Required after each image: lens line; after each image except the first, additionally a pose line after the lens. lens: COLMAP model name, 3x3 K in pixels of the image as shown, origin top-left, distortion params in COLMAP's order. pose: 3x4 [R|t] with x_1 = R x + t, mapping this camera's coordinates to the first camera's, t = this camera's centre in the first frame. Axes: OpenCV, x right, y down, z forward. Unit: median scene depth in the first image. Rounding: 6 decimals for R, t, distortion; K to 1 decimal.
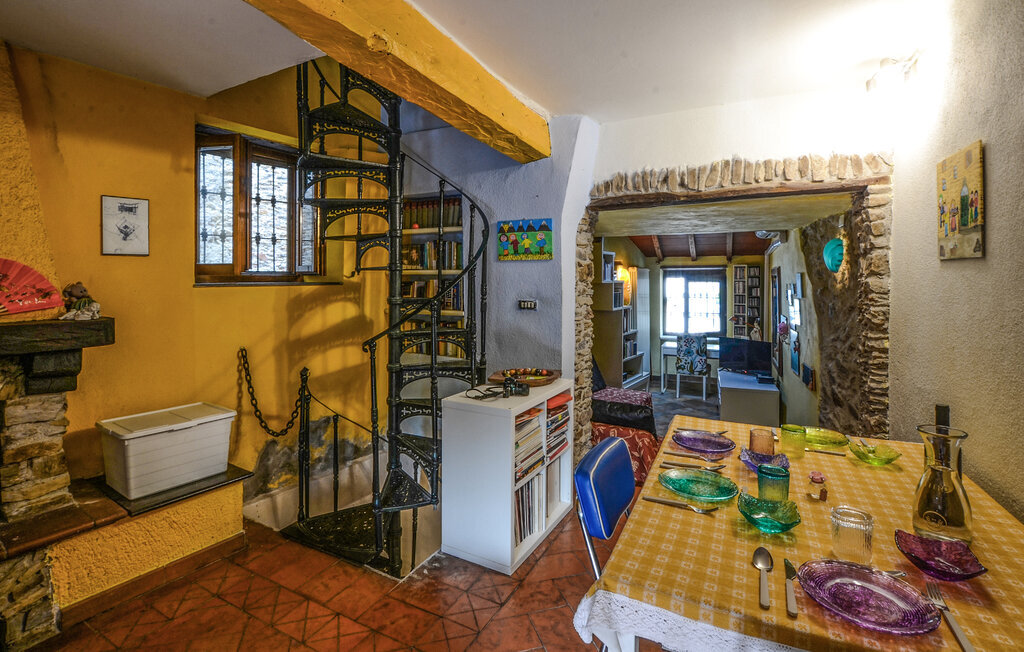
lens RADIAL K [[487.9, 0, 487.0], [0, 487.9, 259.5], [0, 0, 1]] dist [-0.019910, -0.000363]
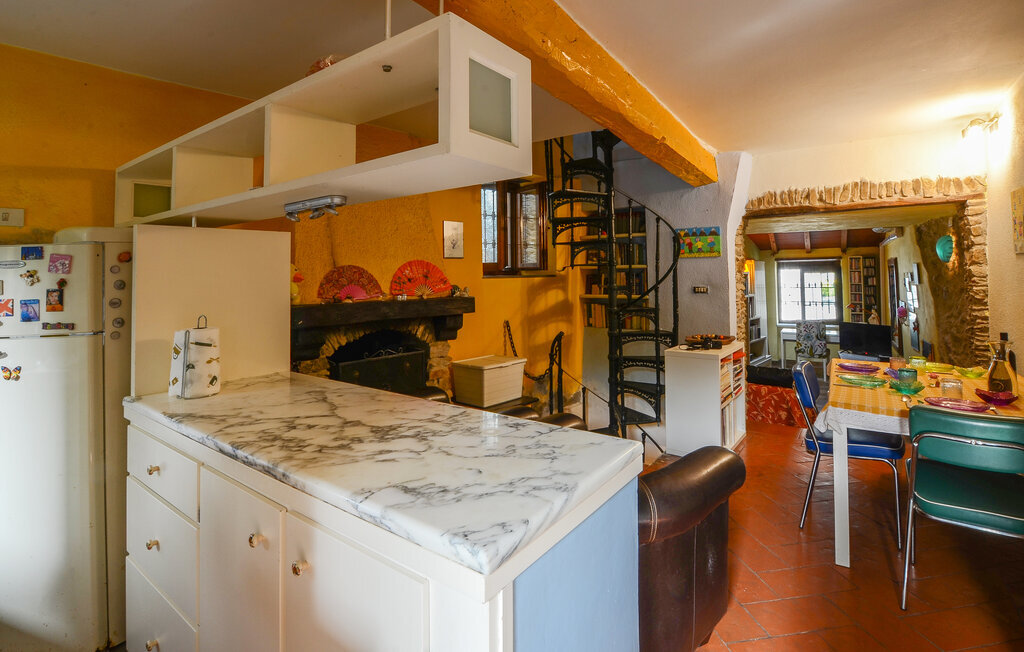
lens RADIAL K [[487.9, 0, 510.0], [0, 487.9, 238.3], [0, 0, 1]] dist [-0.019910, -0.000363]
pose [[0.992155, -0.020292, -0.123352, -0.277397], [0.016253, 0.999301, -0.033662, -0.013455], [0.123949, 0.031393, 0.991792, -0.419598]]
